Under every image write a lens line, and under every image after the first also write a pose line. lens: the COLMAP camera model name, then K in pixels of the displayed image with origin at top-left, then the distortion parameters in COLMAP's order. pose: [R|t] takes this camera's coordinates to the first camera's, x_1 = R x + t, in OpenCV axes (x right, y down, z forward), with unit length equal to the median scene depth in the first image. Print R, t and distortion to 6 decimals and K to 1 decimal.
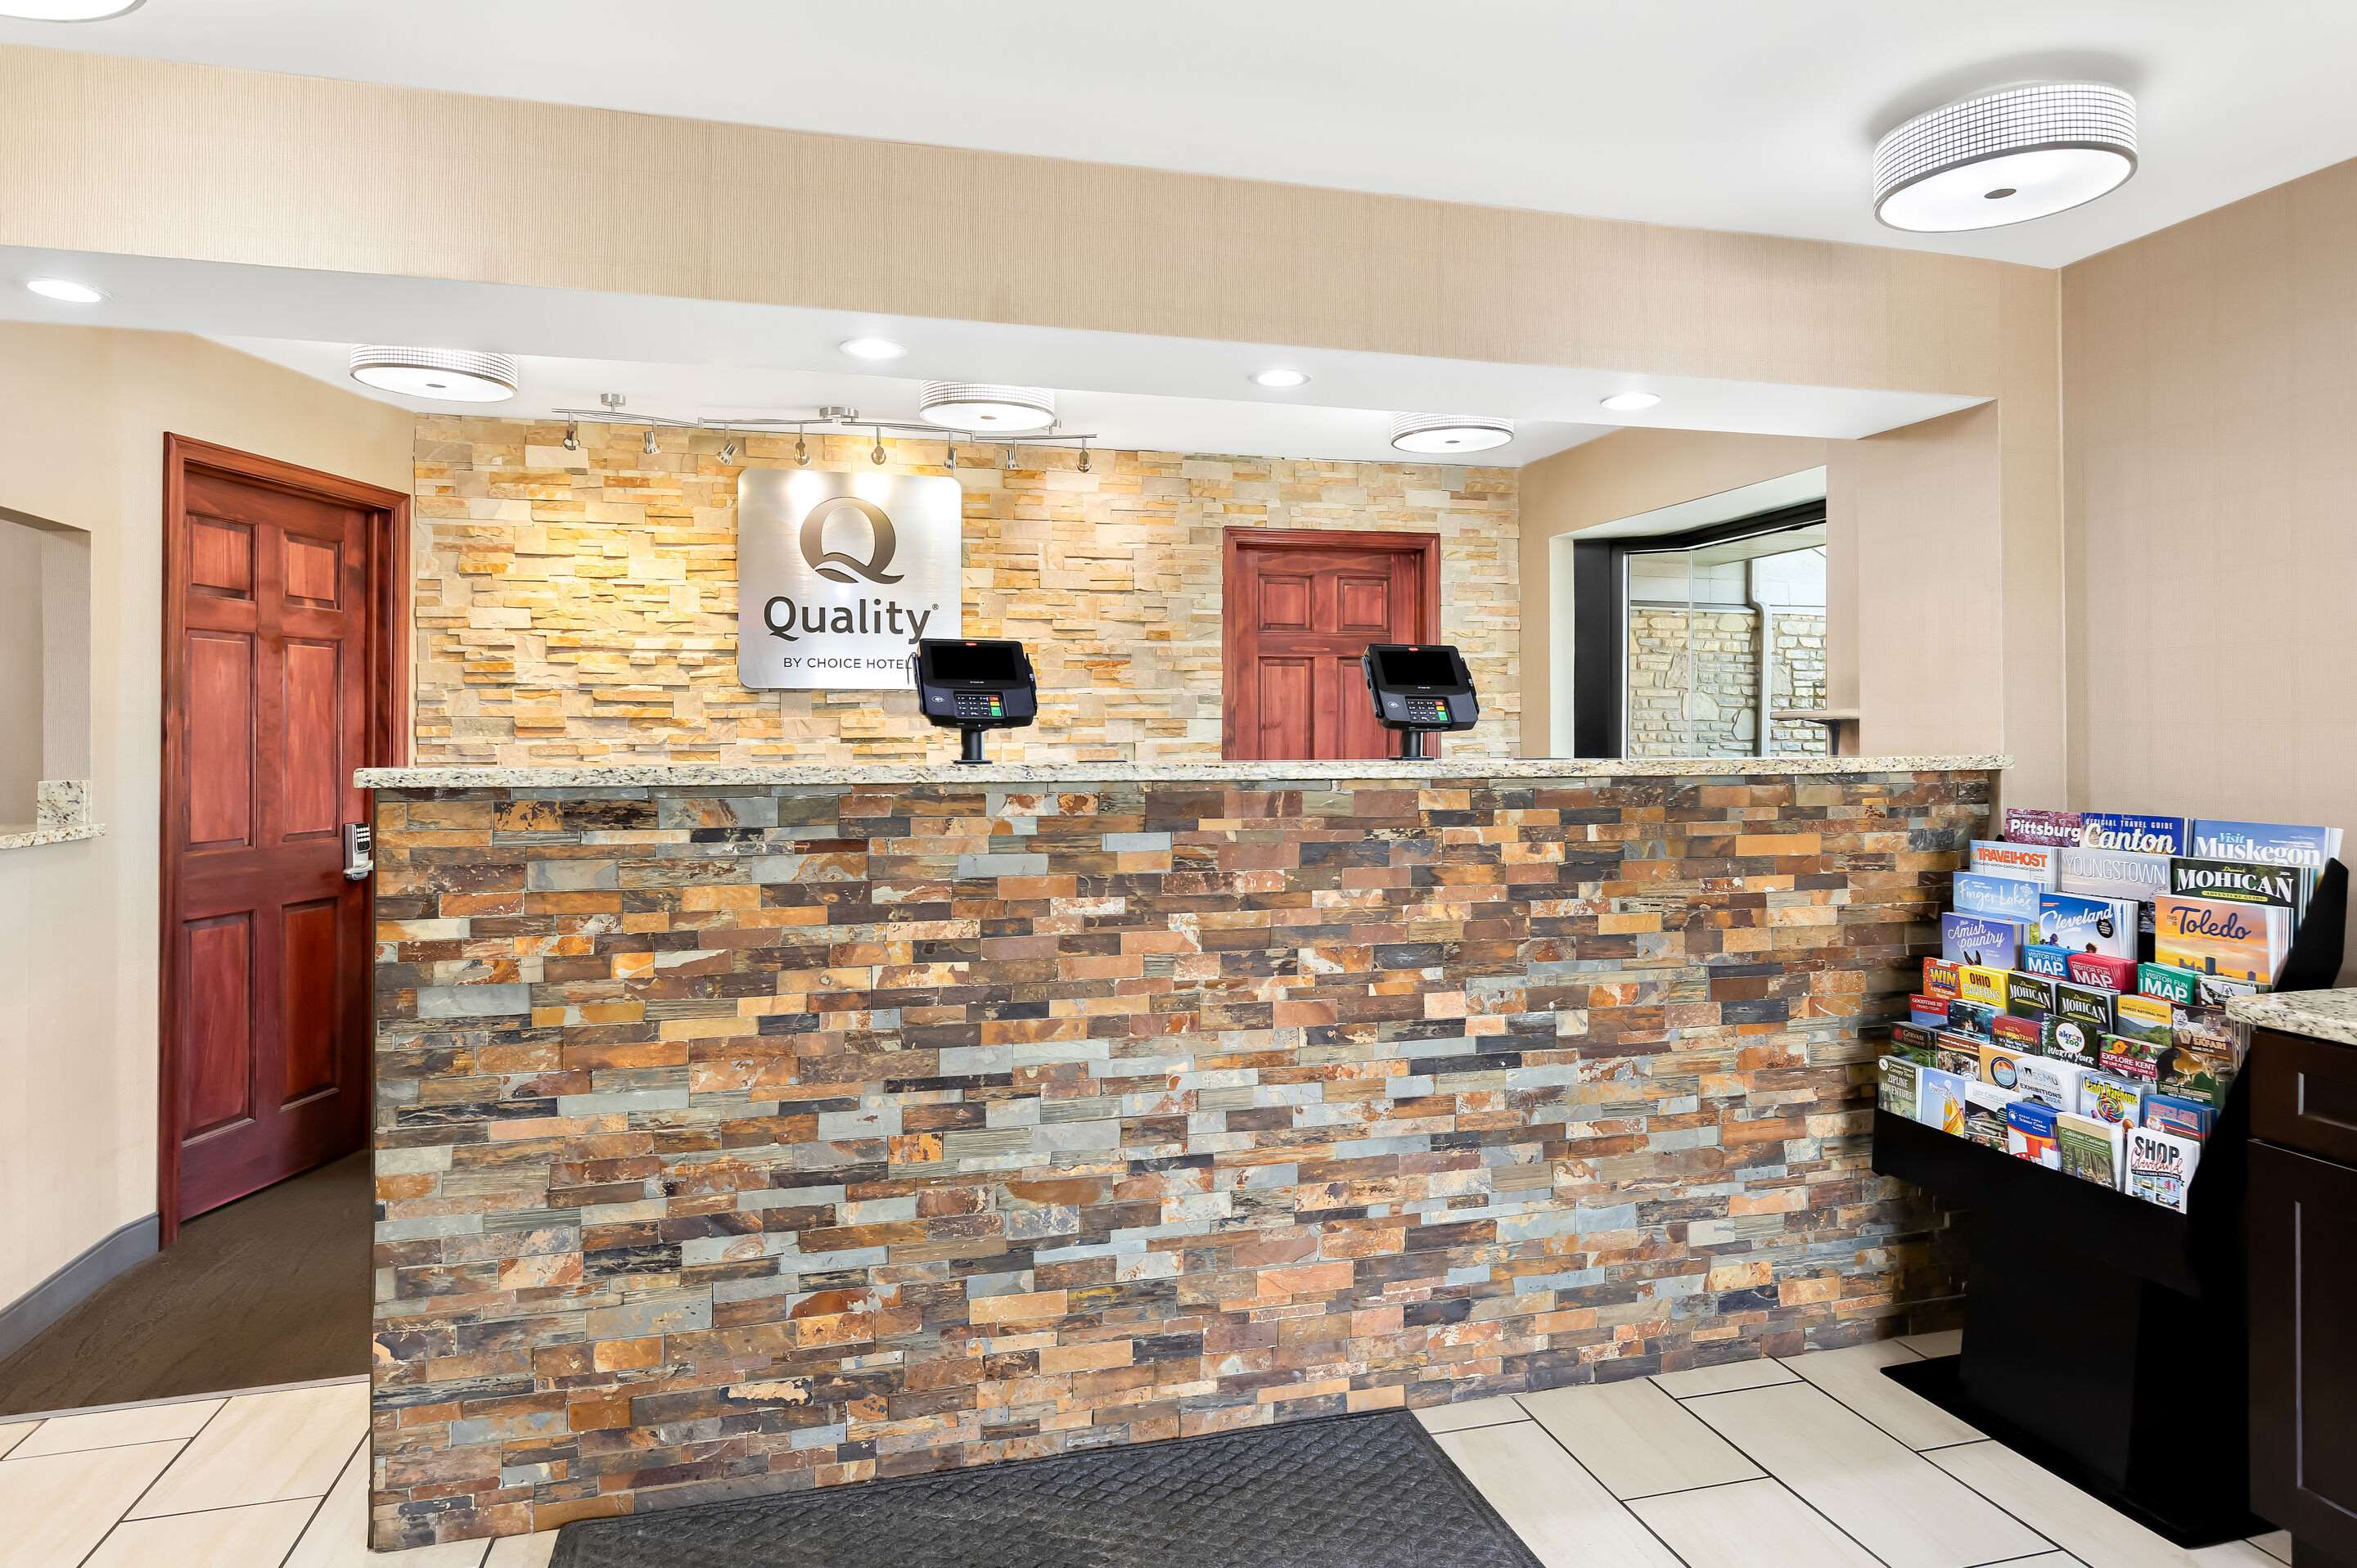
lens RADIAL K [[1430.5, 0, 1216.0], [0, 1430.5, 742.9], [0, 0, 1]] dist [0.008406, -0.003055]
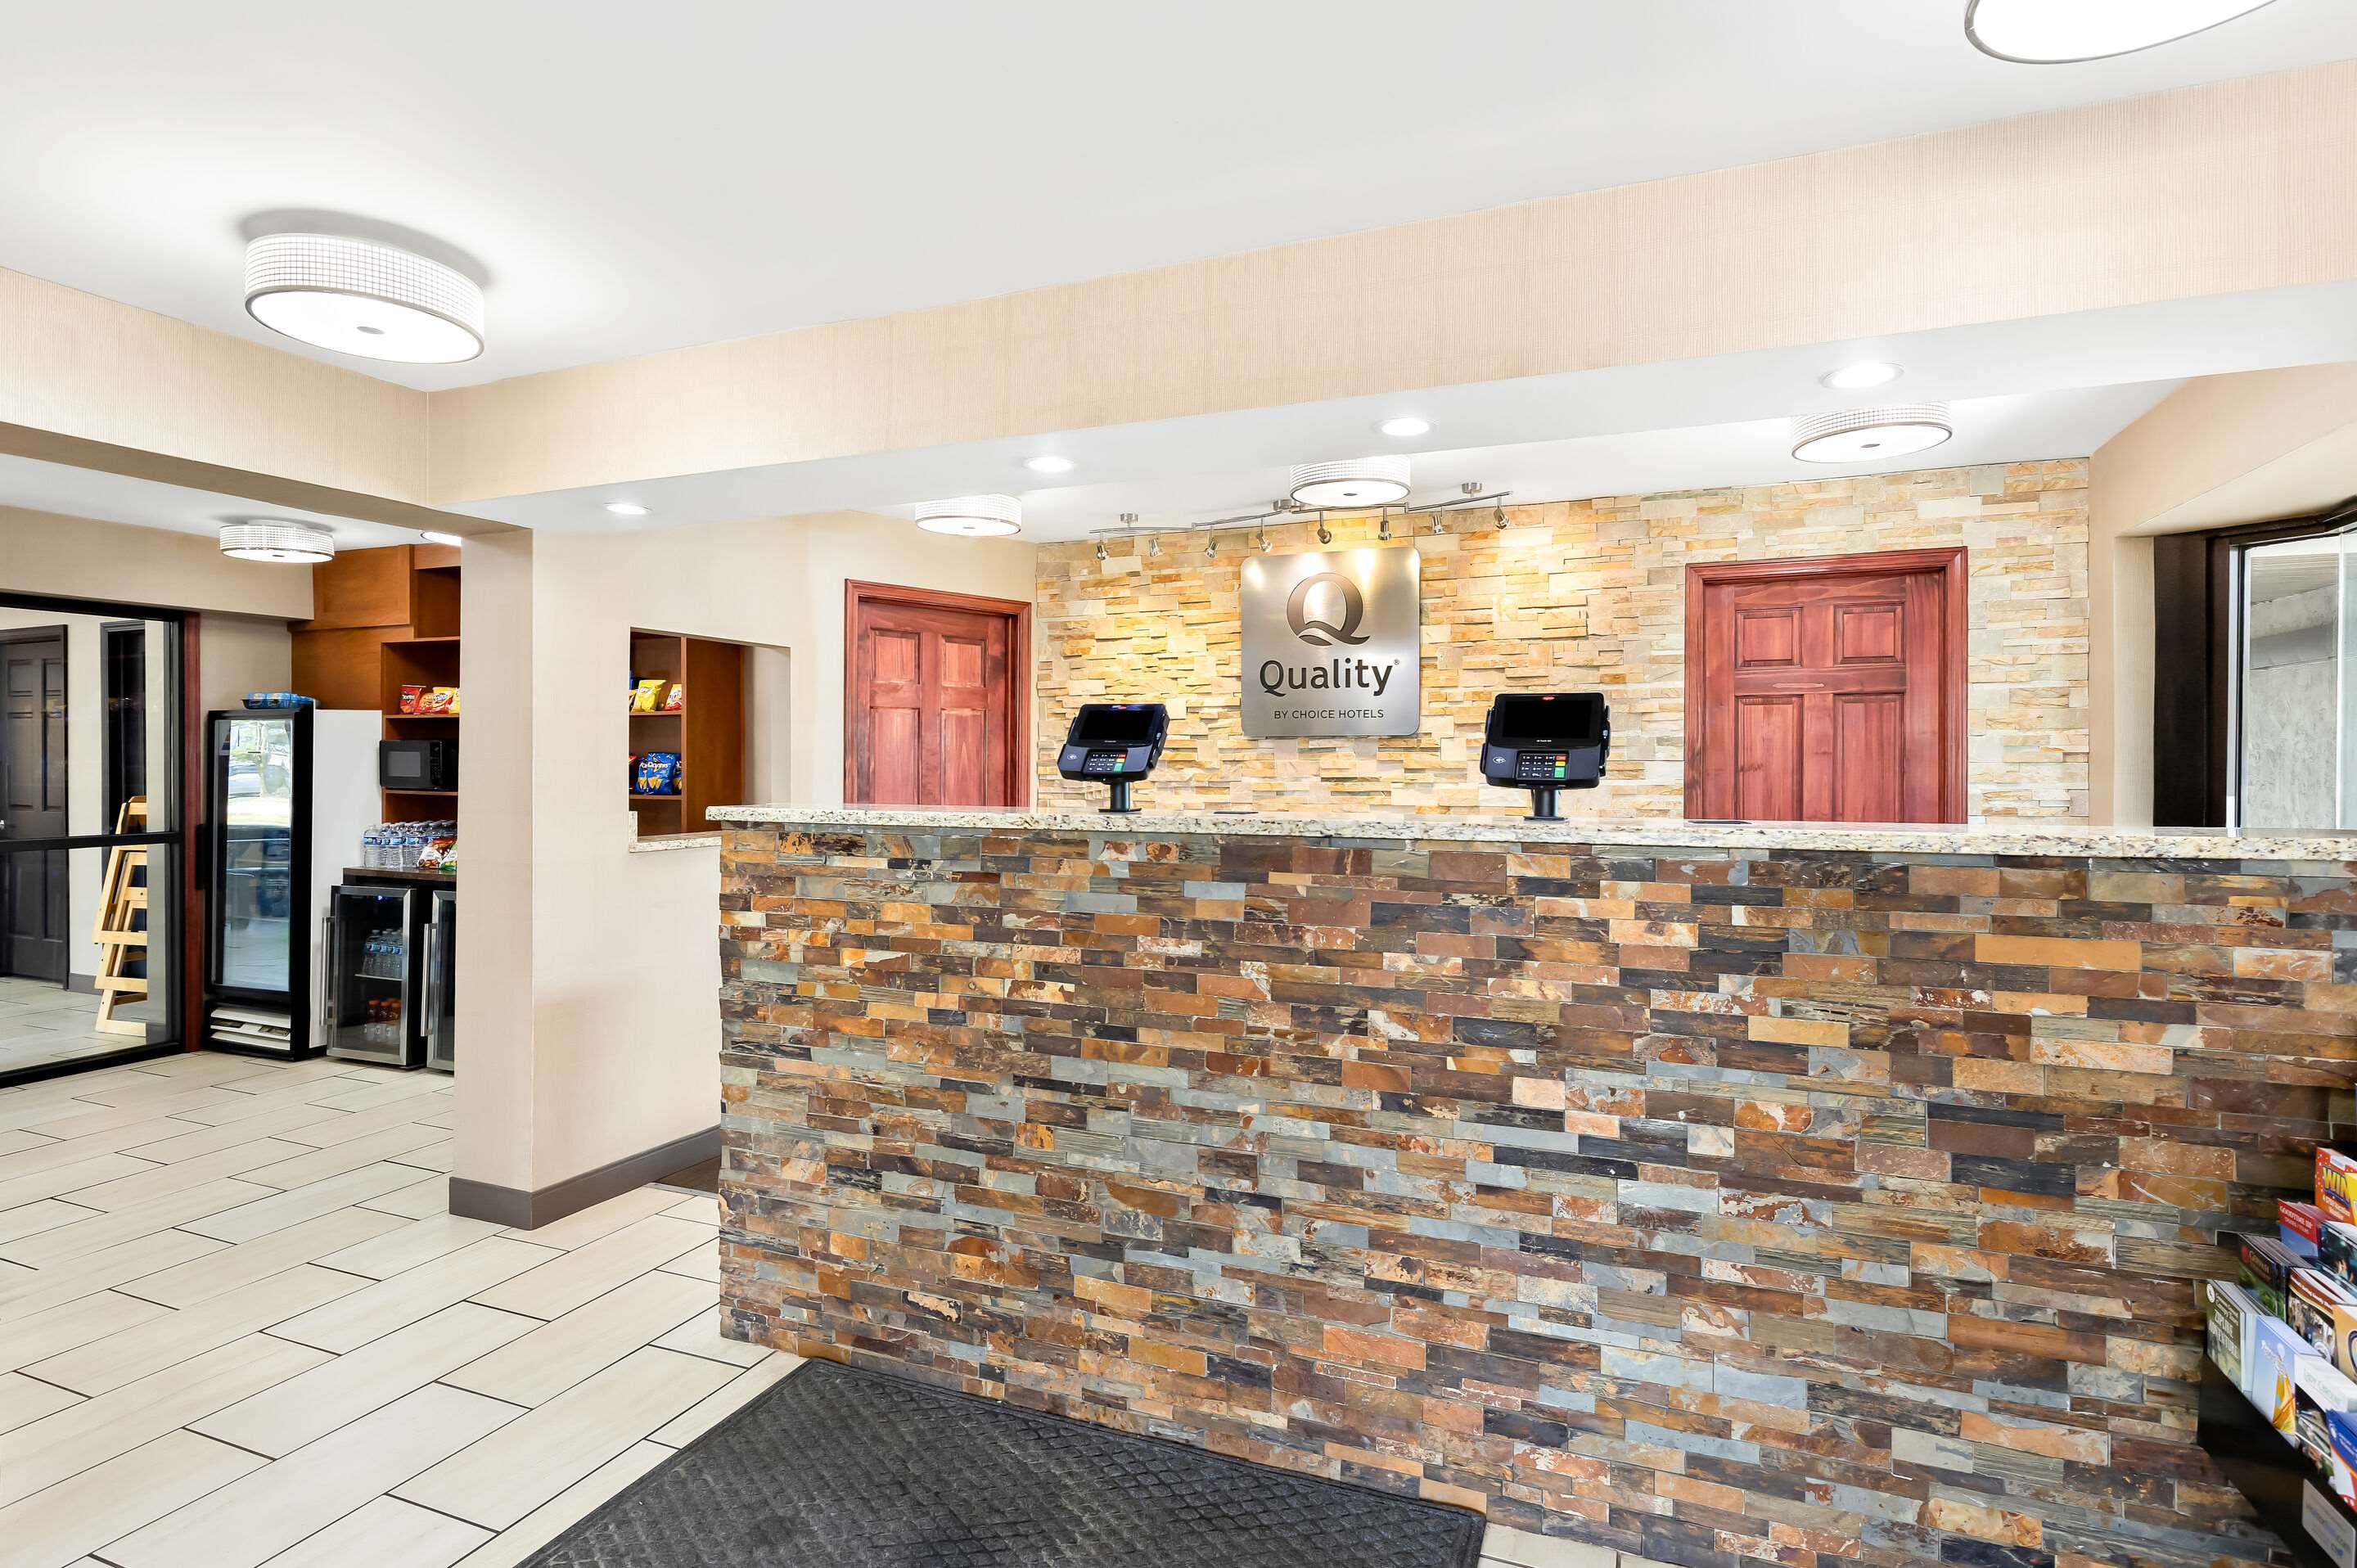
lens RADIAL K [[1195.2, 0, 1178.0], [0, 1195.2, 773.9], [0, 0, 1]] dist [0.000854, -0.001085]
pose [[0.784857, 0.008763, -0.619616, 0.435152], [-0.005384, 0.999959, 0.007322, -0.022026], [0.619654, -0.002411, 0.784871, 0.260257]]
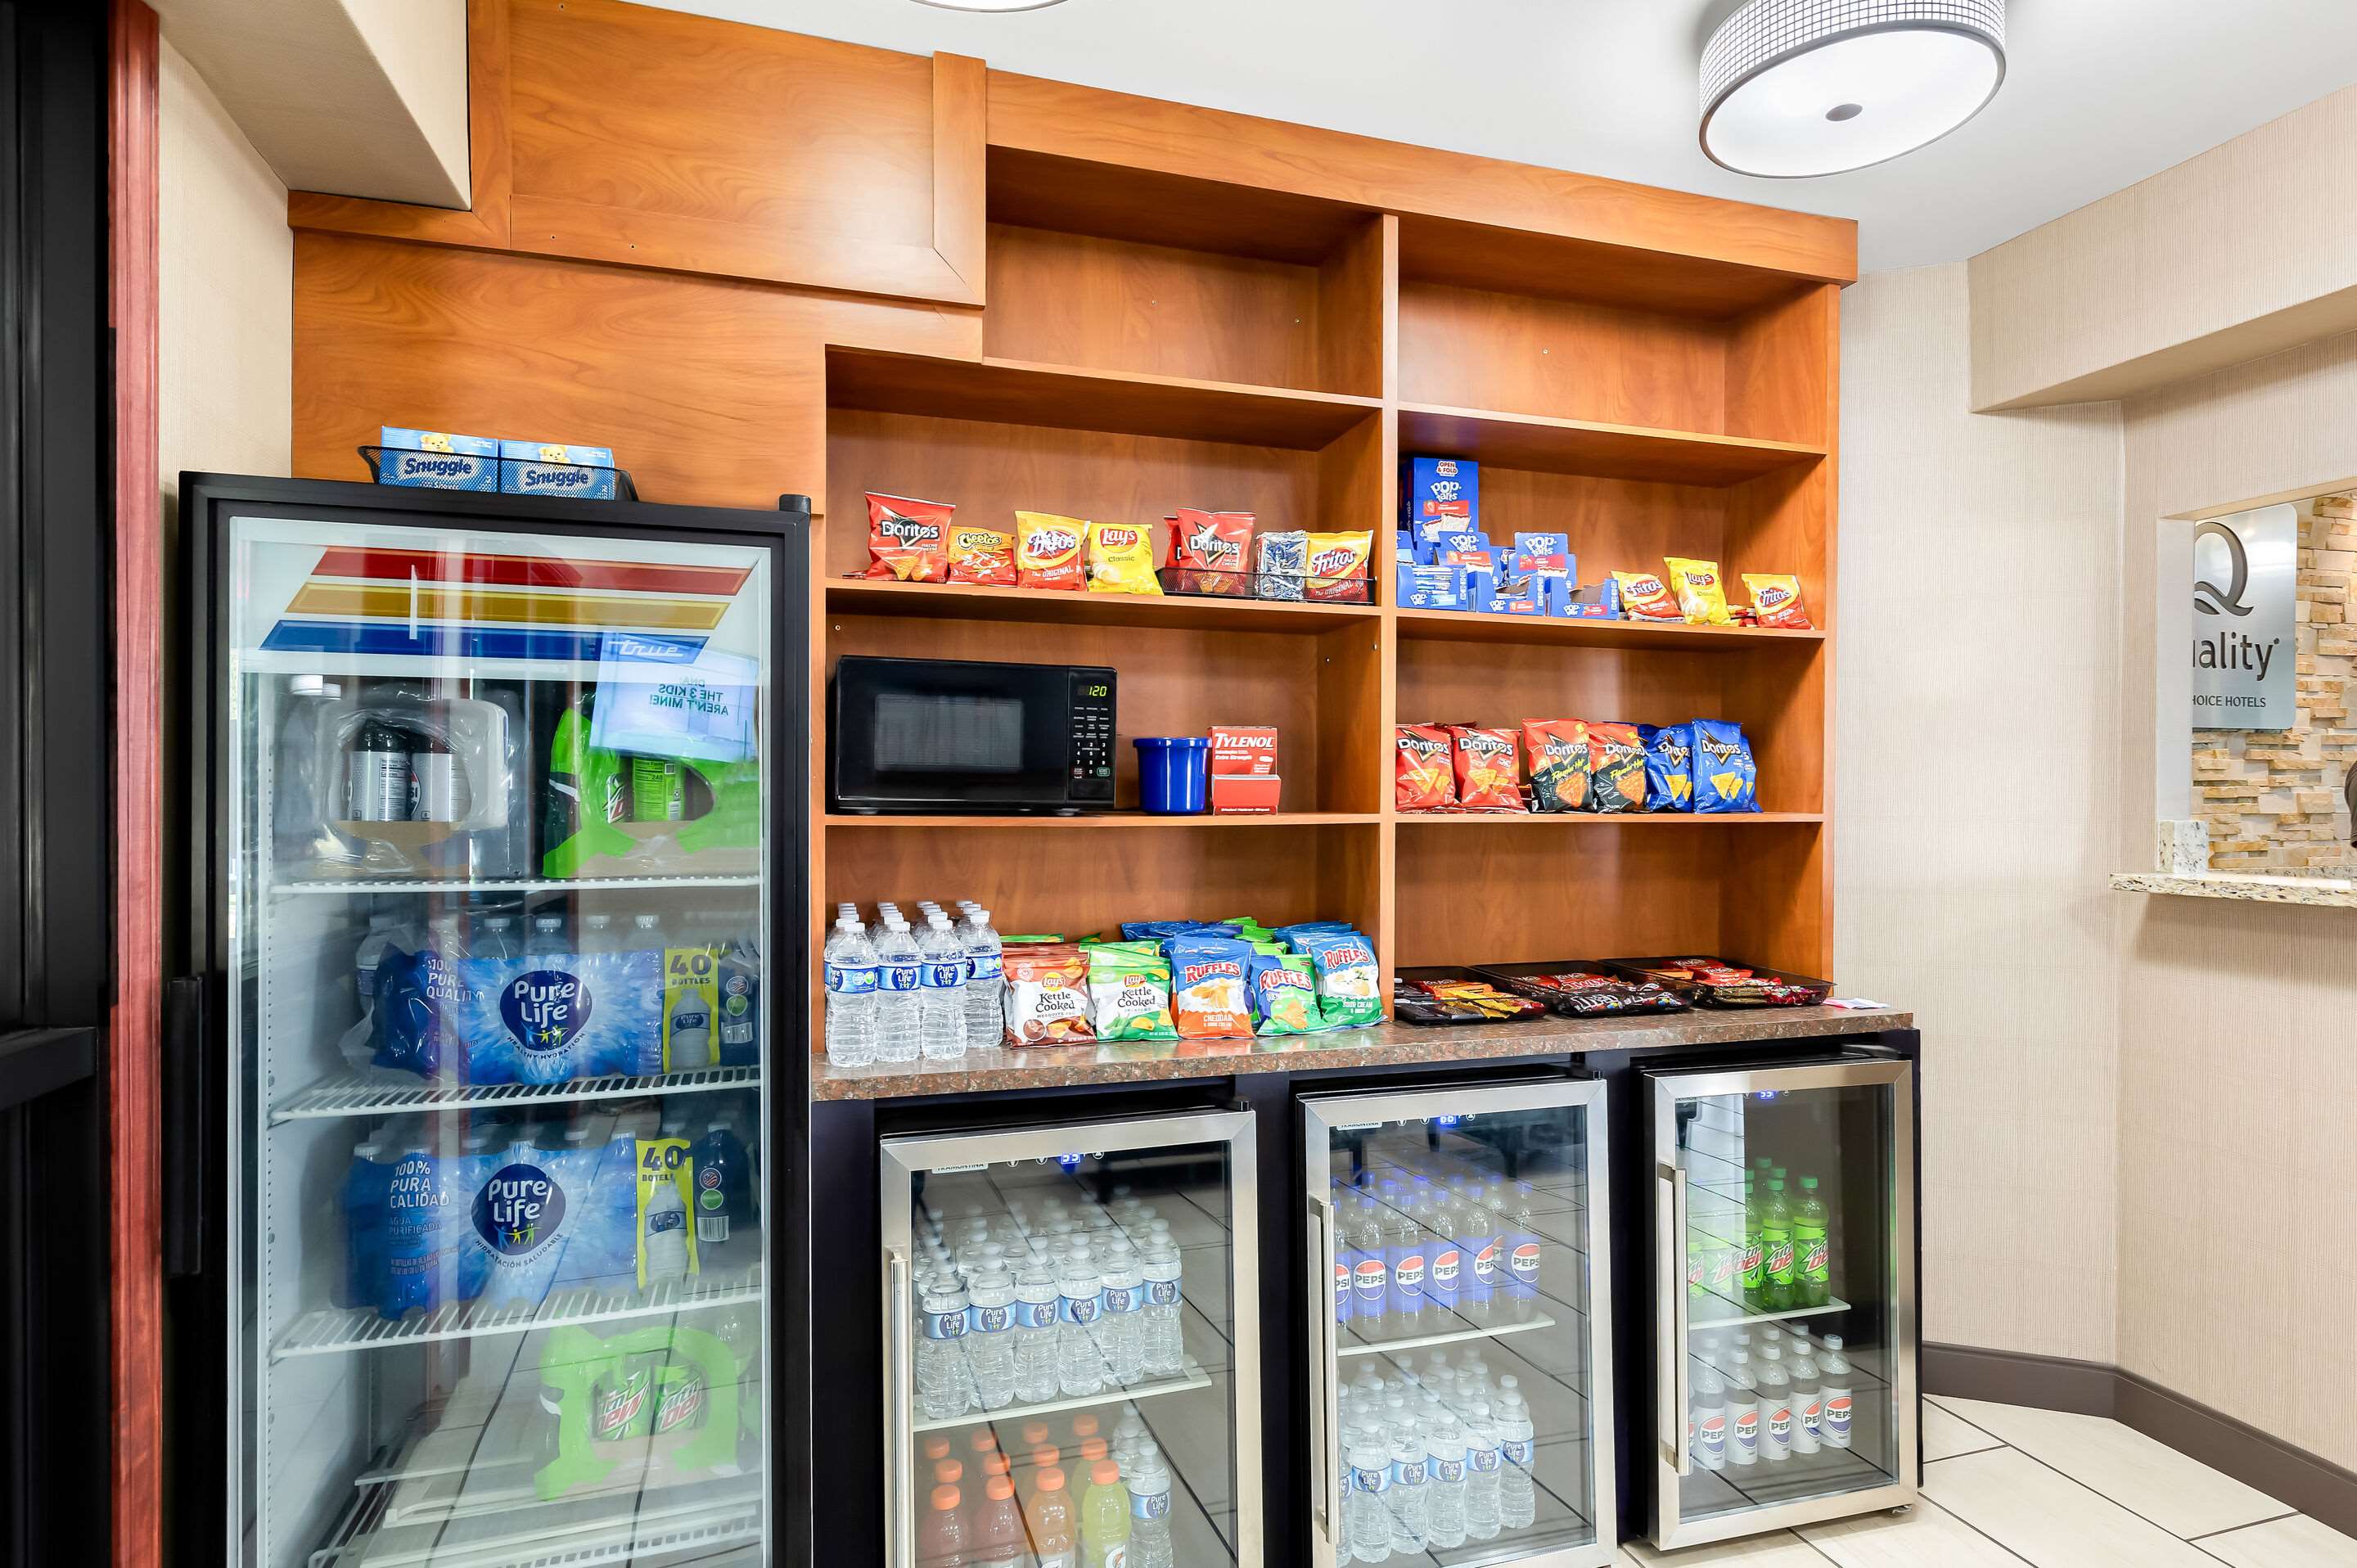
lens RADIAL K [[1240.7, 0, 1176.7], [0, 1240.7, 788.3], [0, 0, 1]] dist [0.003019, 0.000664]
pose [[0.999433, 0.002449, 0.033594, -1.616384], [-0.002375, 0.999995, -0.002221, 0.008402], [-0.033600, 0.002140, 0.999433, 0.358170]]
